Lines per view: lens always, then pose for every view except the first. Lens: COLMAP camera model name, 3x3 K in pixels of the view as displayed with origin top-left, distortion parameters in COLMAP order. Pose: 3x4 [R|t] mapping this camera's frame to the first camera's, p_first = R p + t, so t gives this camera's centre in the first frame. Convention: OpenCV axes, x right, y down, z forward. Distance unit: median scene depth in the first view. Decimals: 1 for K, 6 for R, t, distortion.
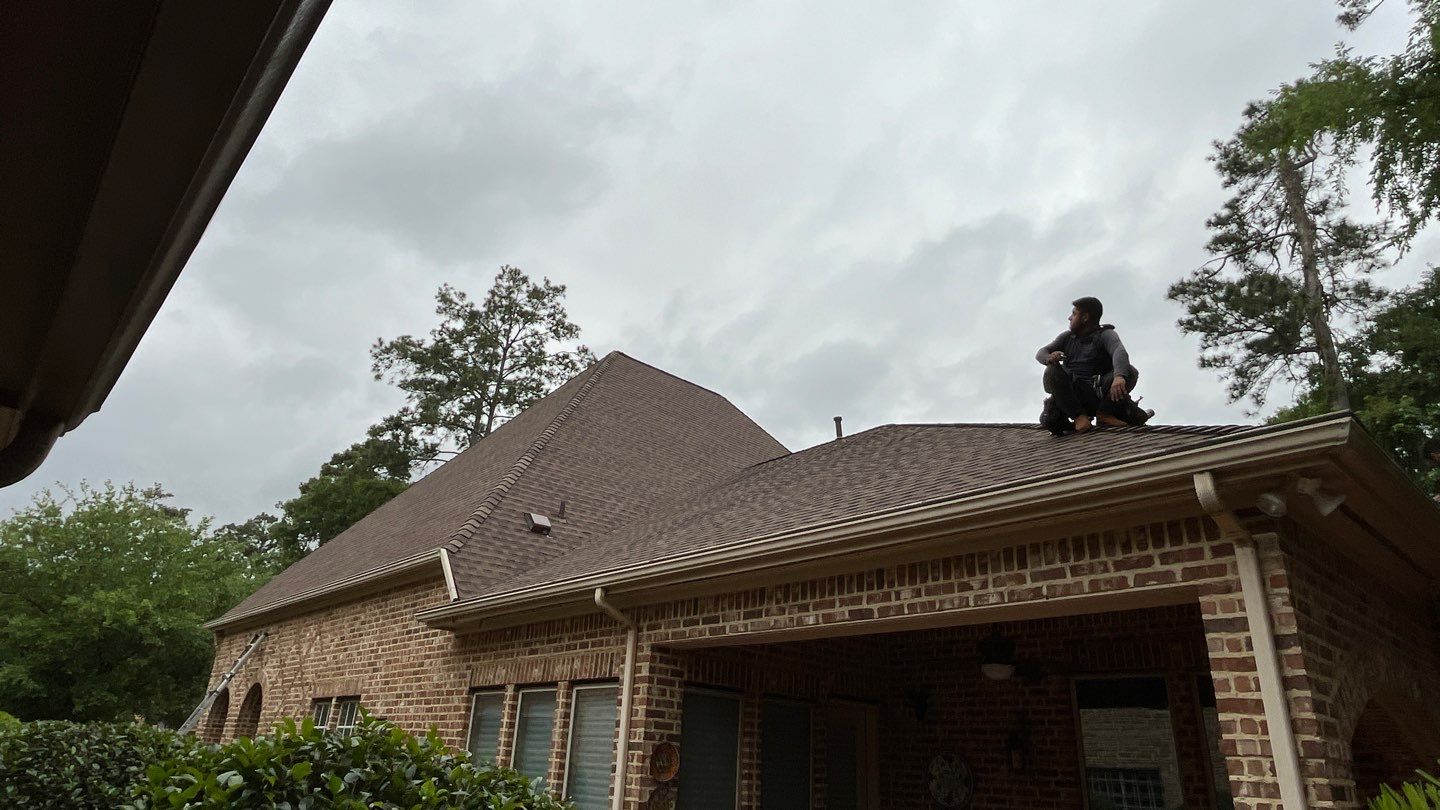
lens RADIAL K [[835.5, 0, 717.6], [0, 835.5, 395.4], [0, 0, 1]] dist [-0.002231, 0.000630]
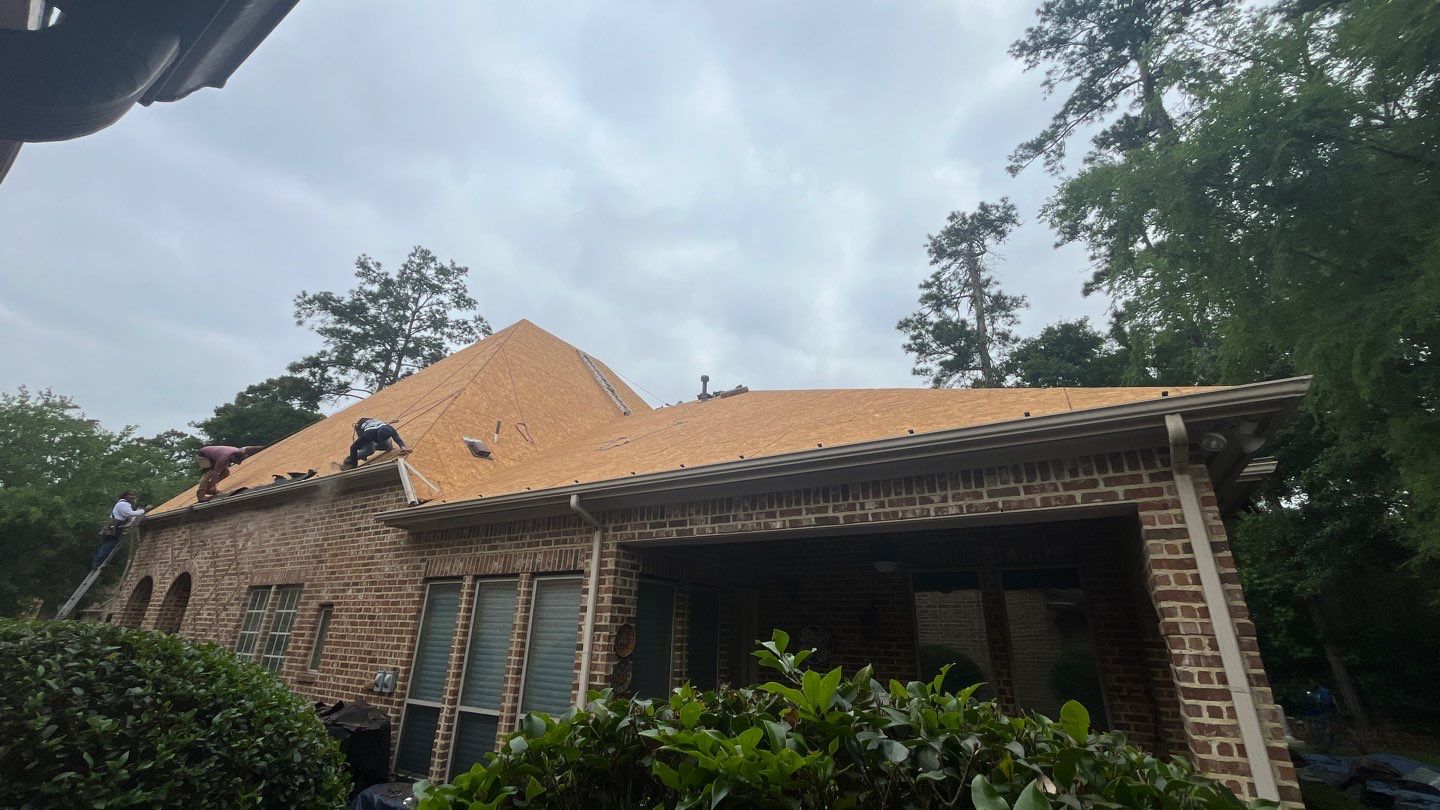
lens RADIAL K [[581.8, 0, 728.4], [0, 581.8, 398.6], [0, 0, 1]] dist [-0.002766, 0.000144]
pose [[0.962275, 0.080680, 0.259842, -0.100071], [-0.091243, 0.995411, 0.028829, 0.035001], [-0.256324, -0.051450, 0.965221, 0.107788]]
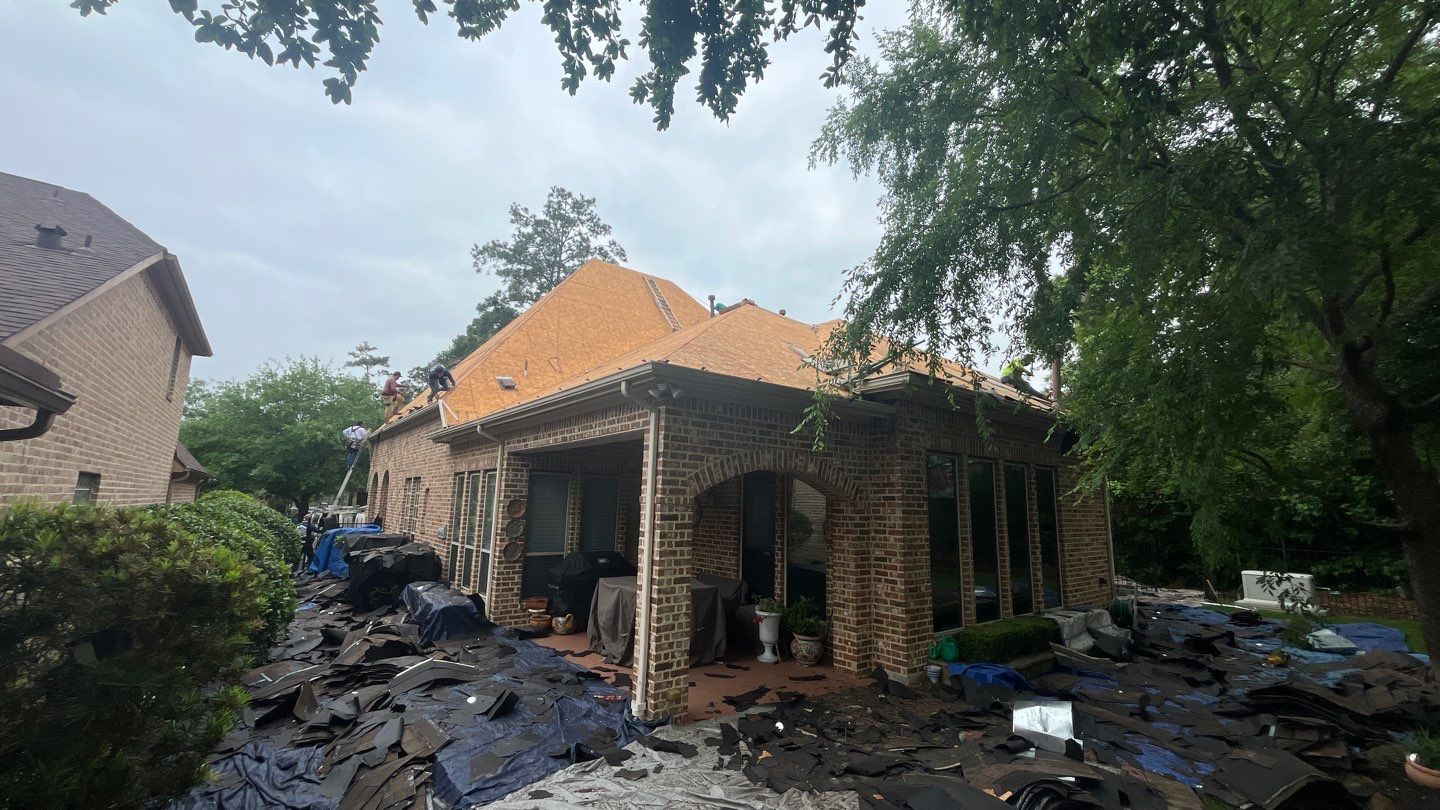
lens RADIAL K [[581.8, 0, 723.9], [0, 581.8, 395.1], [0, 0, 1]] dist [-0.002766, 0.000144]
pose [[0.997217, -0.040117, -0.062836, 0.321973], [0.053541, 0.971905, 0.229204, -0.070763], [0.051876, -0.231930, 0.971348, -0.159433]]
